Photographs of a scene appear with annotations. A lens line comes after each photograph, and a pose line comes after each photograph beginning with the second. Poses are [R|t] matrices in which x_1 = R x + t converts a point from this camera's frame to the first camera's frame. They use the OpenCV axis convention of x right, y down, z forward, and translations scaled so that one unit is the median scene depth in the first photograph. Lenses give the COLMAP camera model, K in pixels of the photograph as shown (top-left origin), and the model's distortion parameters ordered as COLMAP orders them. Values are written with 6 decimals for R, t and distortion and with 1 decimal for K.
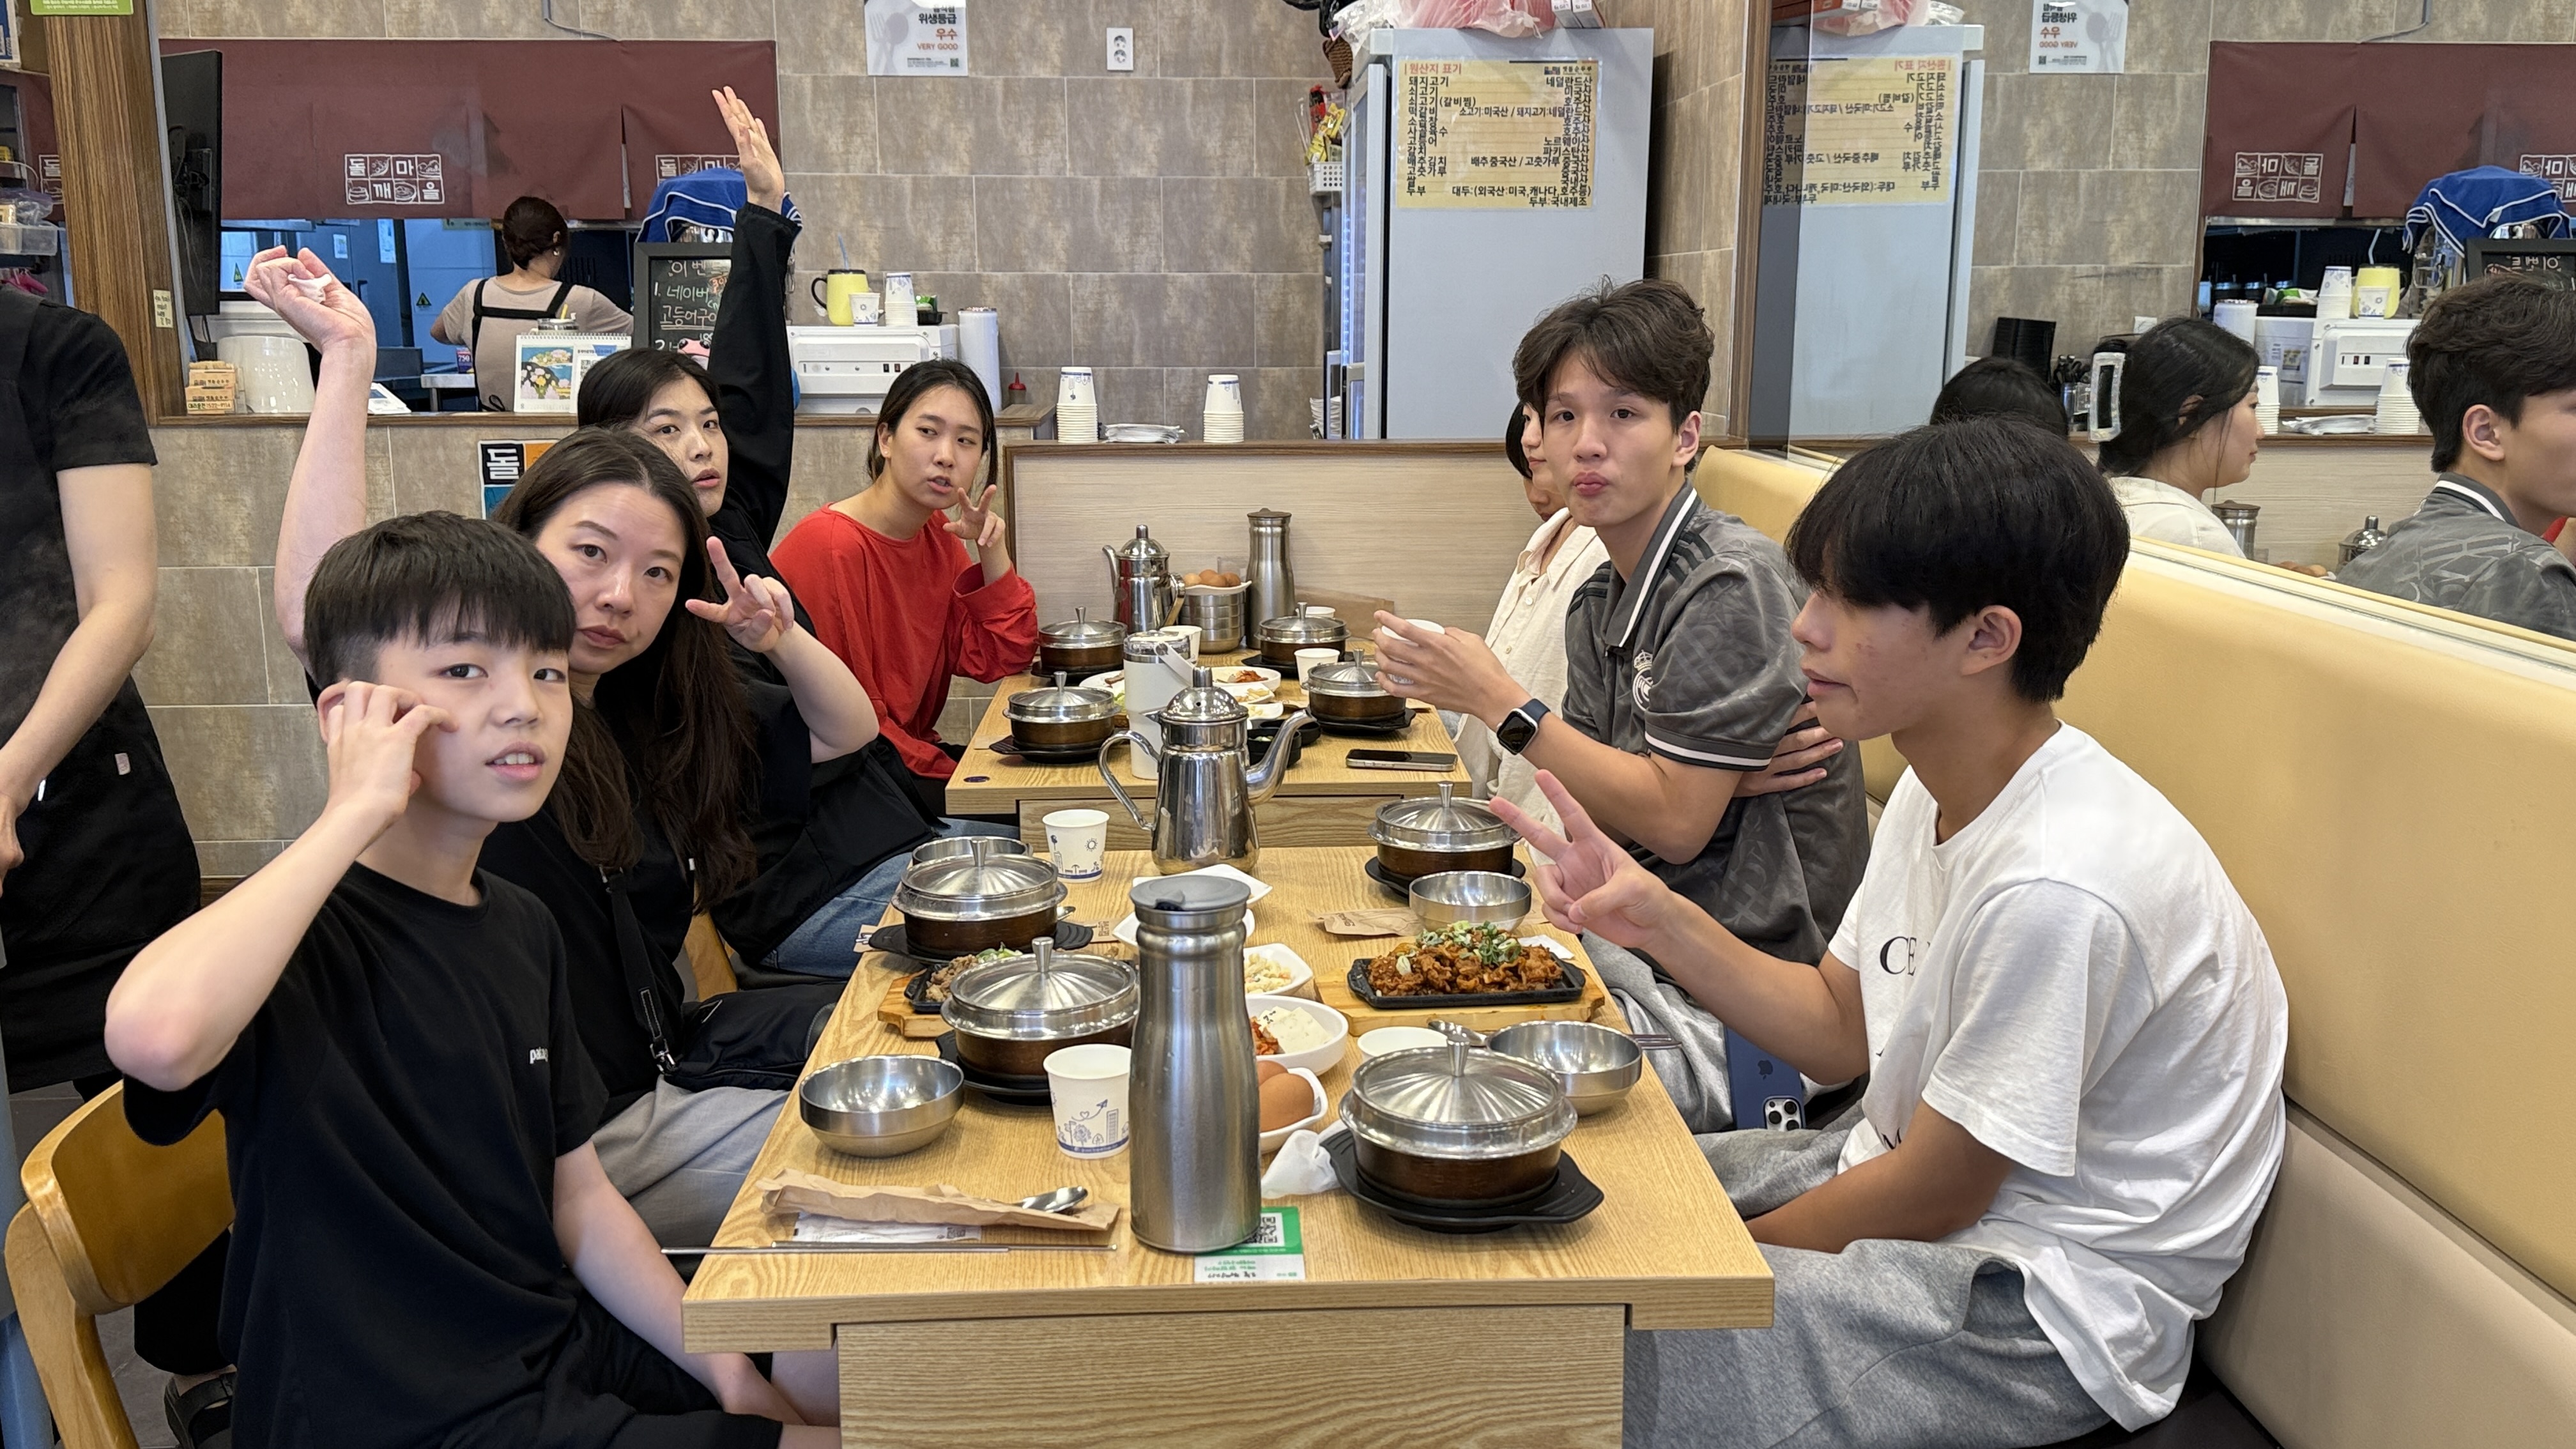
lens RADIAL K [[2185.4, 0, 1299.4], [0, 2185.4, 736.6], [0, 0, 1]] dist [0.101472, -0.241078]
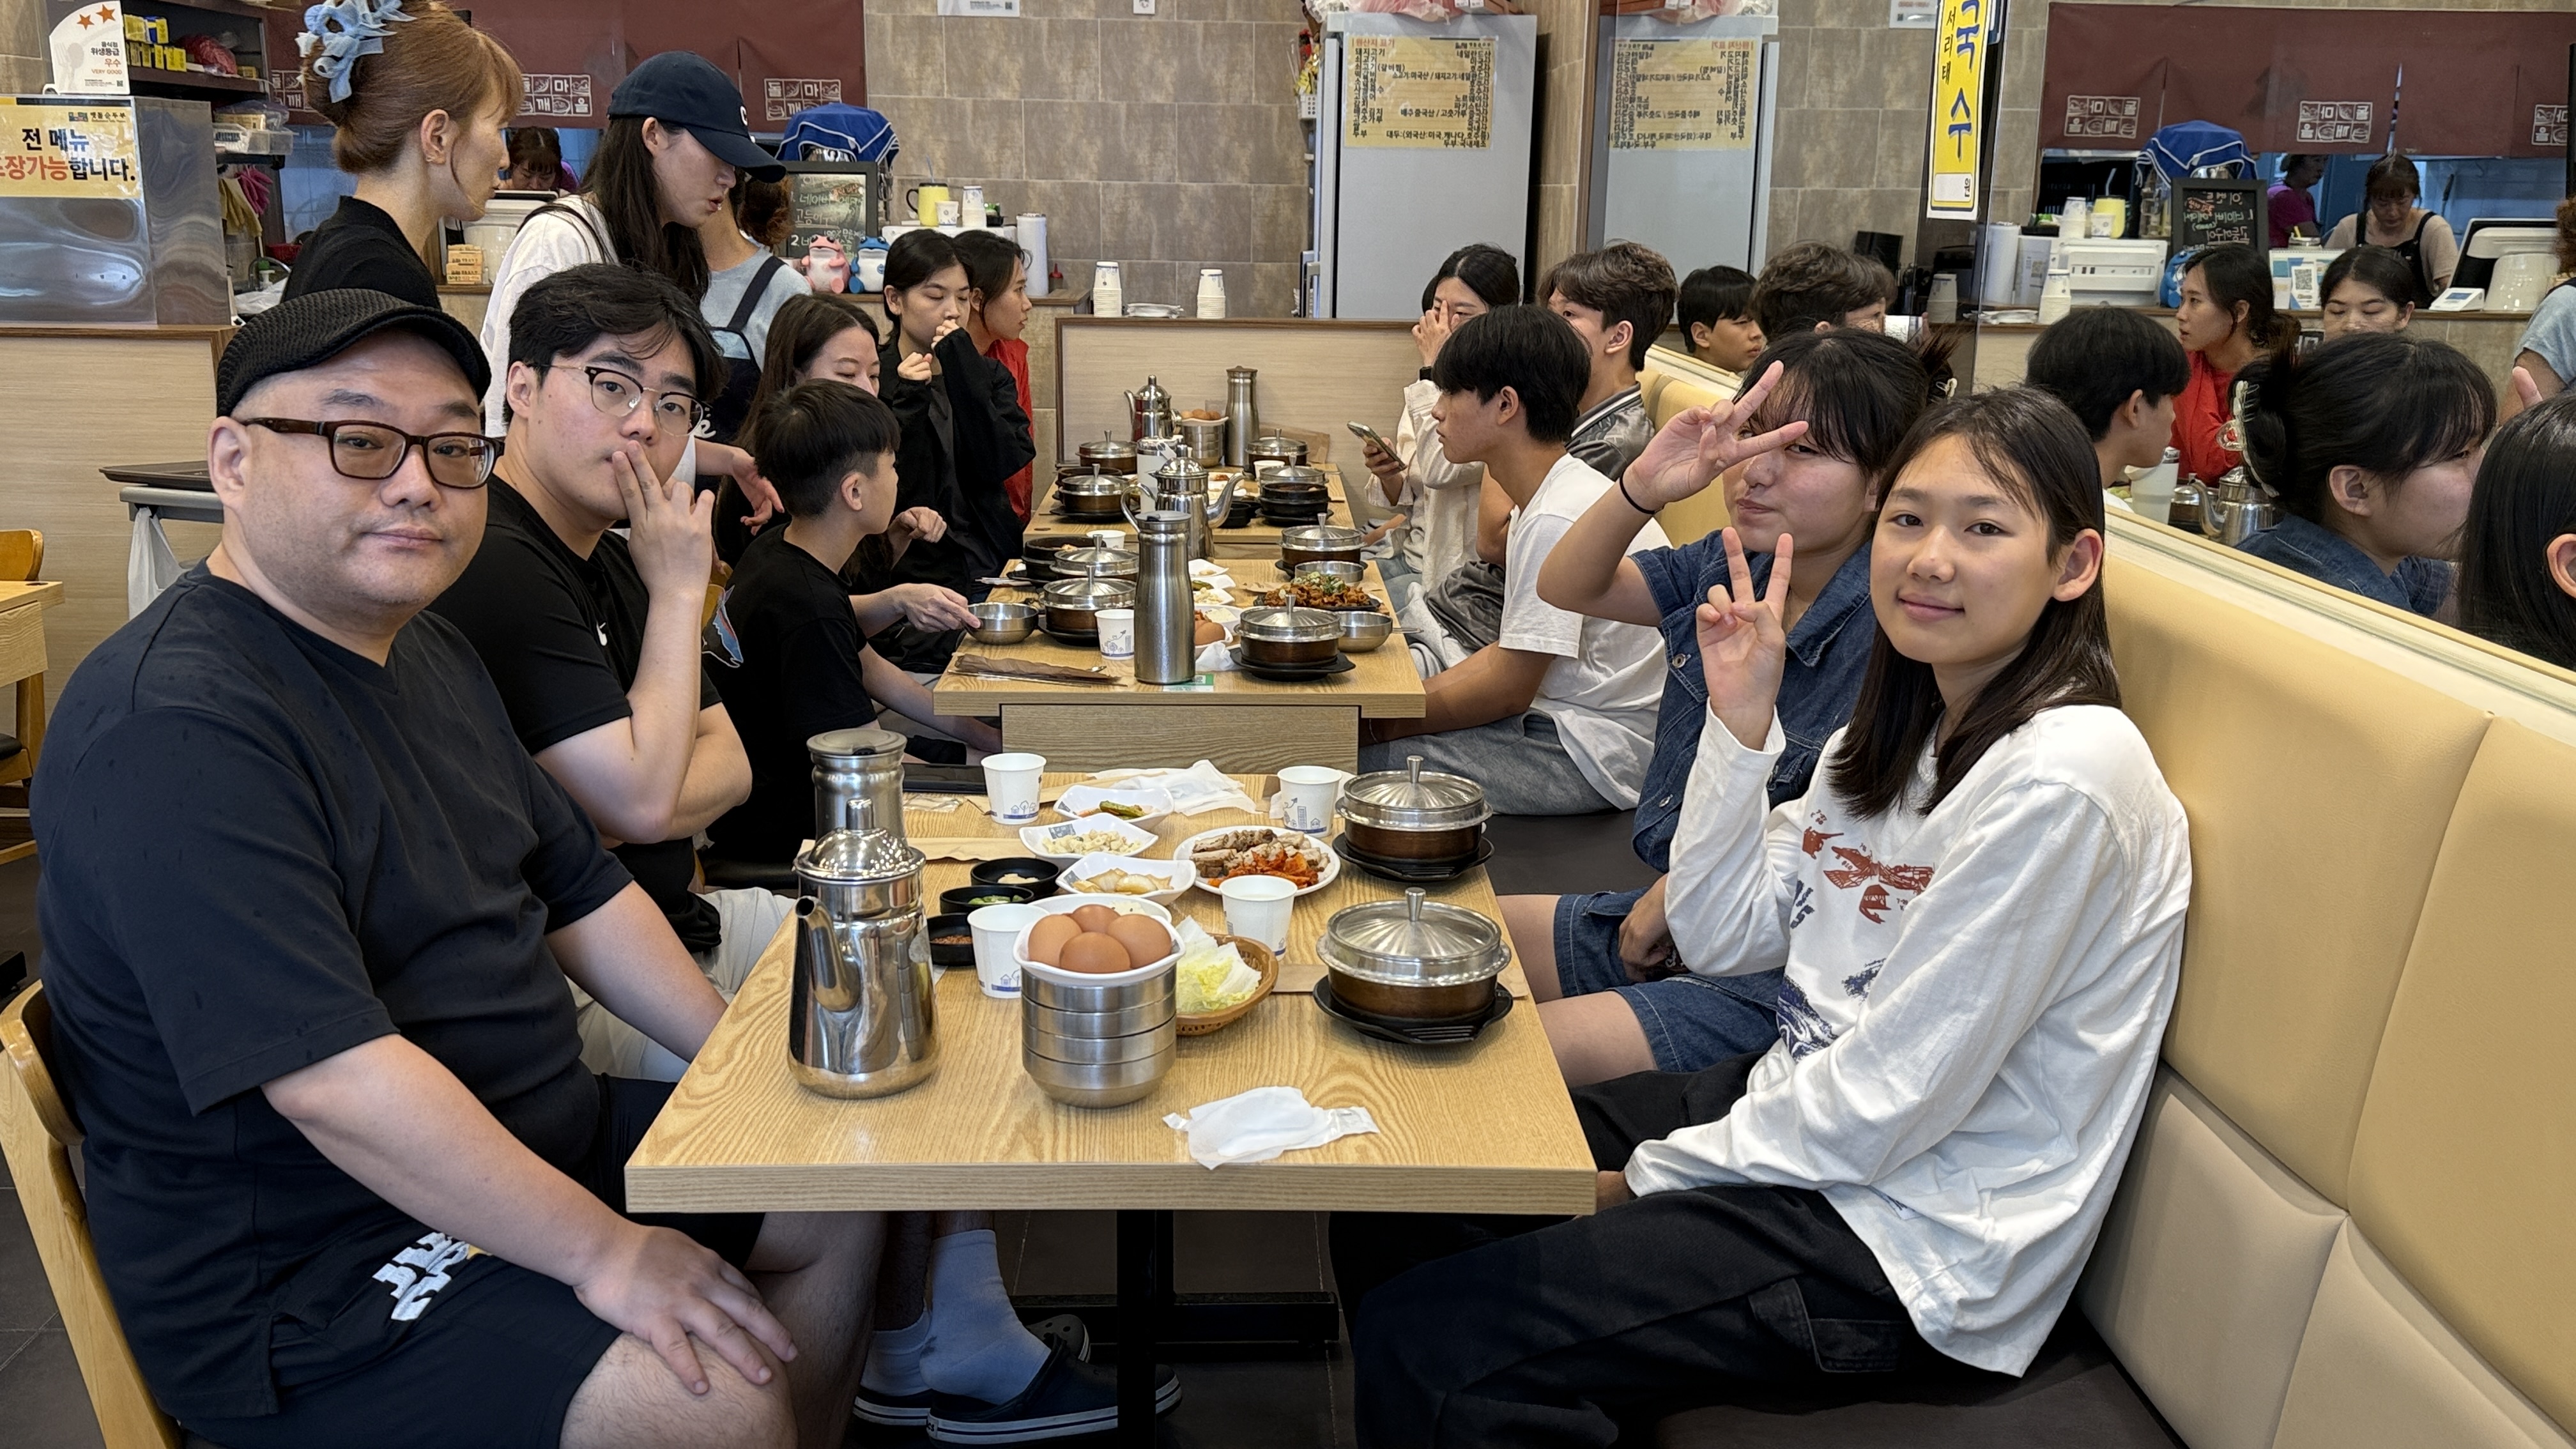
lens RADIAL K [[2141.6, 0, 1288.0], [0, 2141.6, 724.5], [0, 0, 1]] dist [0.149879, -0.383336]
pose [[0.999755, 0.019138, -0.011114, 0.019650], [-0.018612, 0.998786, 0.045609, 0.035027], [0.011974, -0.045391, 0.998898, -0.220765]]
